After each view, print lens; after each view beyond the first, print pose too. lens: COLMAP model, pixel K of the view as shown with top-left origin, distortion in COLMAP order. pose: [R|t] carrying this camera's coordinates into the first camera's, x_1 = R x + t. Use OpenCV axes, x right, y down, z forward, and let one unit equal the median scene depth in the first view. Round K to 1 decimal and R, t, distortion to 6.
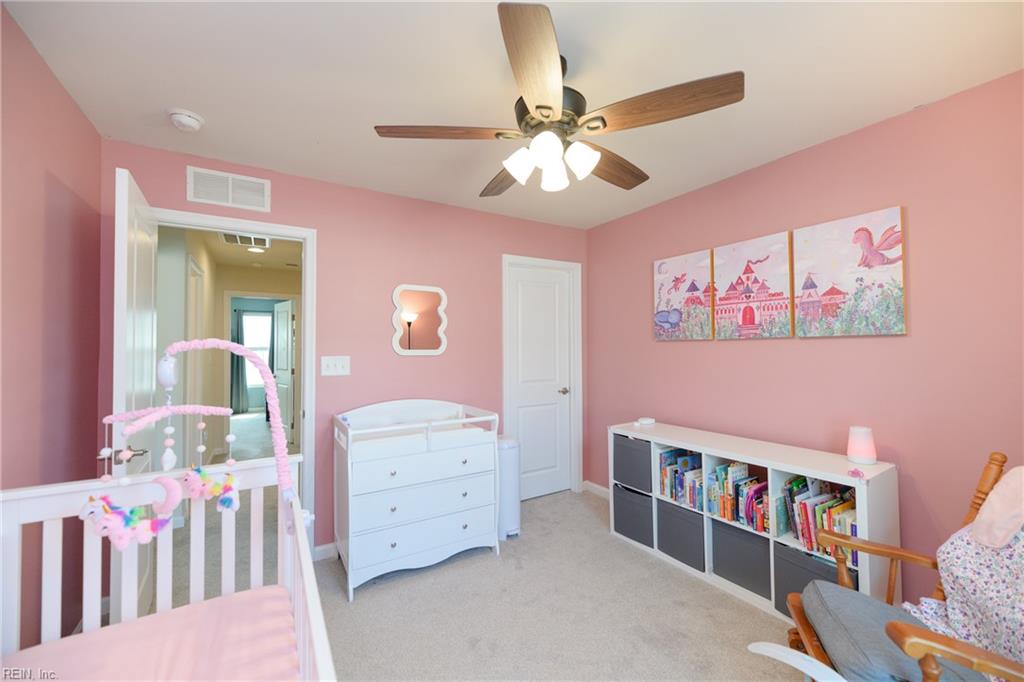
lens RADIAL K [[408.3, 0, 513.4], [0, 408.3, 343.5], [0, 0, 1]] dist [0.001982, -0.000313]
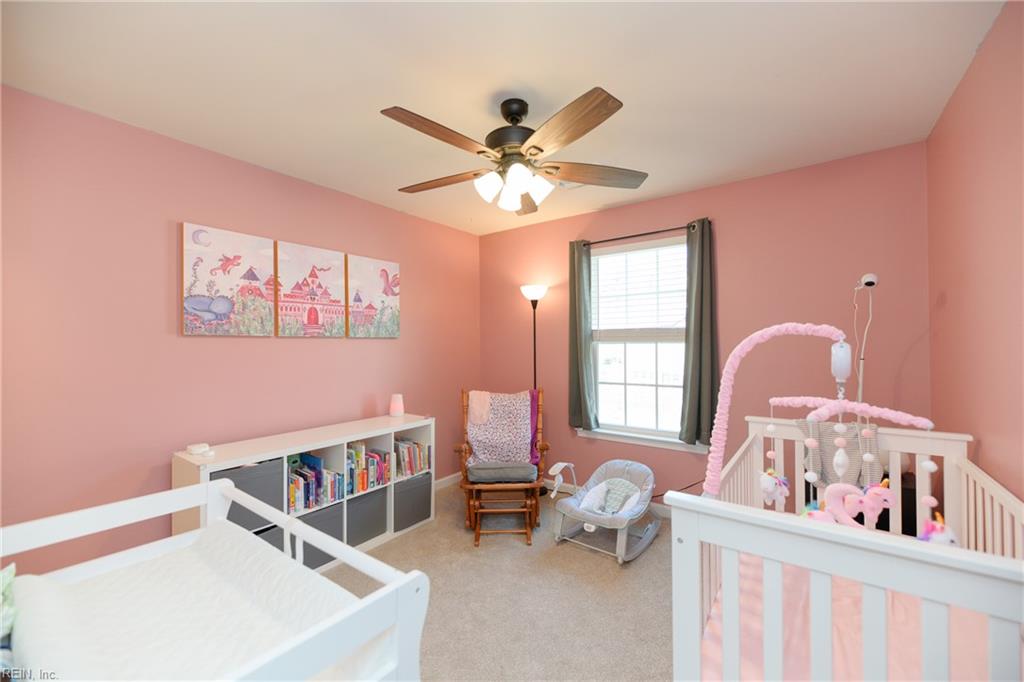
lens RADIAL K [[408.3, 0, 518.5], [0, 408.3, 345.9], [0, 0, 1]] dist [0.001982, -0.000313]
pose [[-0.374706, 0.012071, 0.927065, -0.642465], [0.001403, 0.999921, -0.012453, 0.026282], [-0.927143, -0.003366, -0.374694, 0.898694]]
